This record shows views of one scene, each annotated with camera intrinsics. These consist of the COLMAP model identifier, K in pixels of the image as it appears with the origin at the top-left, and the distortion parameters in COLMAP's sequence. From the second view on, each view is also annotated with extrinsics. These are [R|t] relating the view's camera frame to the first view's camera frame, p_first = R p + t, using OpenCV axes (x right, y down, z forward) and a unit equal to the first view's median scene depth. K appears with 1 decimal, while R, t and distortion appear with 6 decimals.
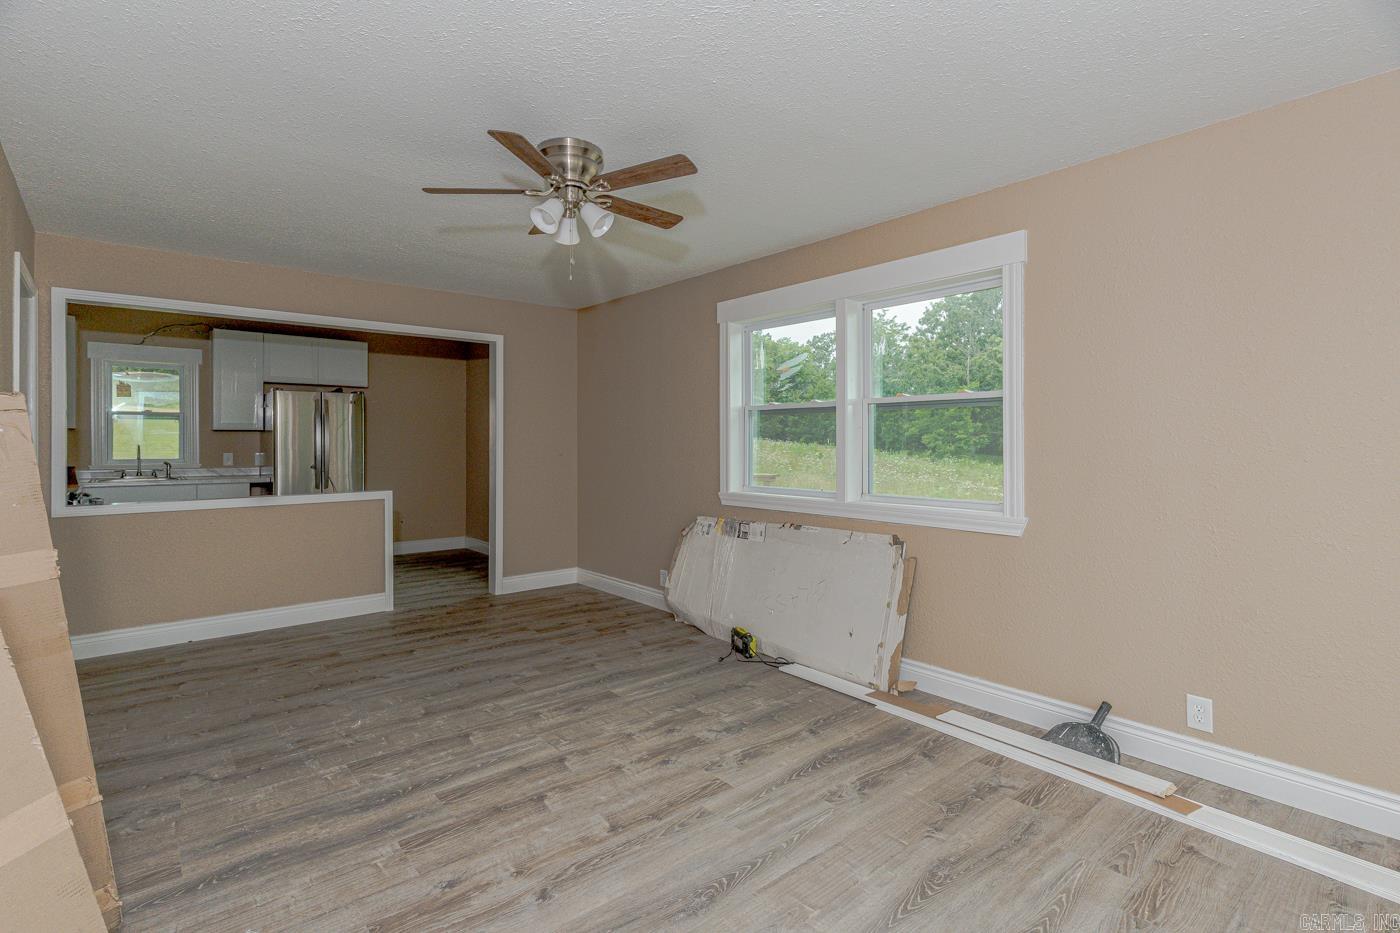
lens RADIAL K [[677.9, 0, 702.2], [0, 677.9, 449.1], [0, 0, 1]] dist [0.001321, 0.000119]
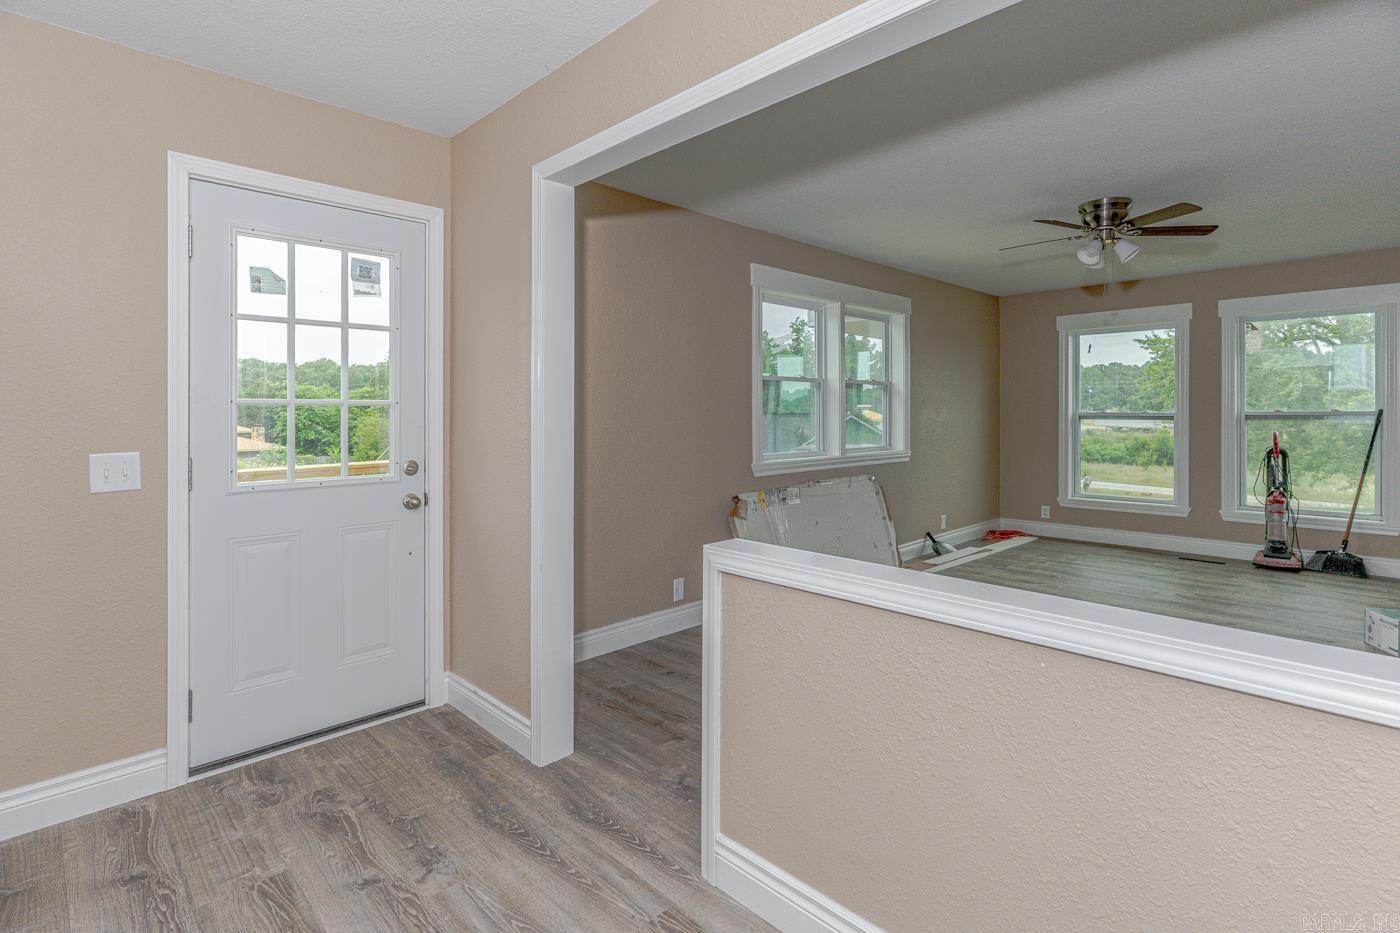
lens RADIAL K [[680.6, 0, 699.8], [0, 680.6, 415.5], [0, 0, 1]] dist [0.004673, 0.000469]
pose [[-0.069245, -0.005659, 0.997584, -1.483712], [0.015282, 0.999861, 0.006733, -0.019446], [-0.997483, 0.015711, -0.069149, 1.848956]]
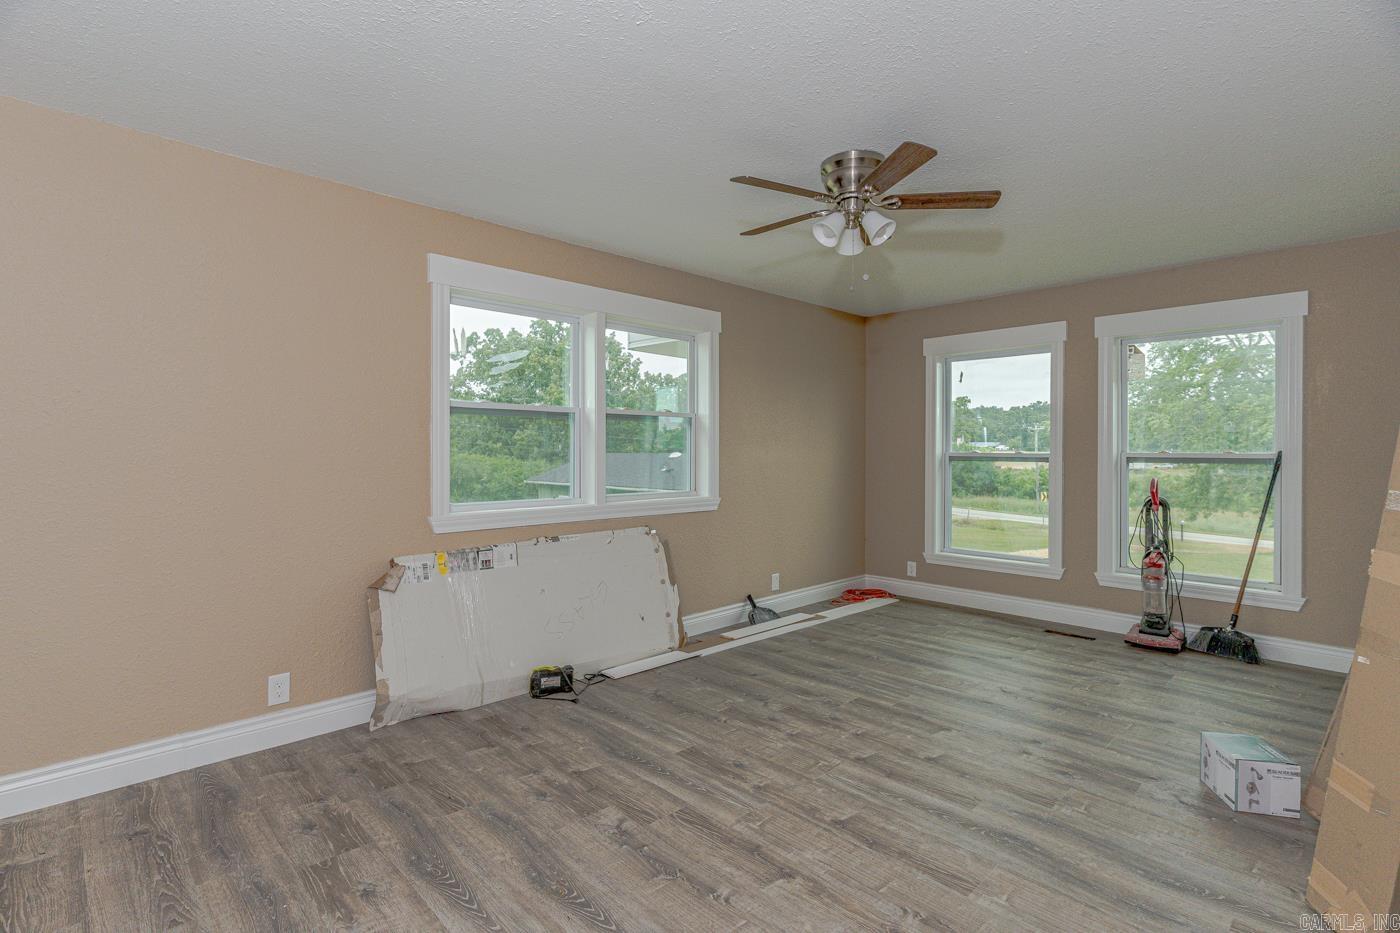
lens RADIAL K [[665.7, 0, 692.4], [0, 665.7, 455.2], [0, 0, 1]] dist [0.001179, 0.000686]
pose [[-0.059117, -0.008947, 0.998211, -1.128146], [0.007790, 0.999925, 0.009424, -0.010862], [-0.998221, 0.008333, -0.059043, 1.239809]]
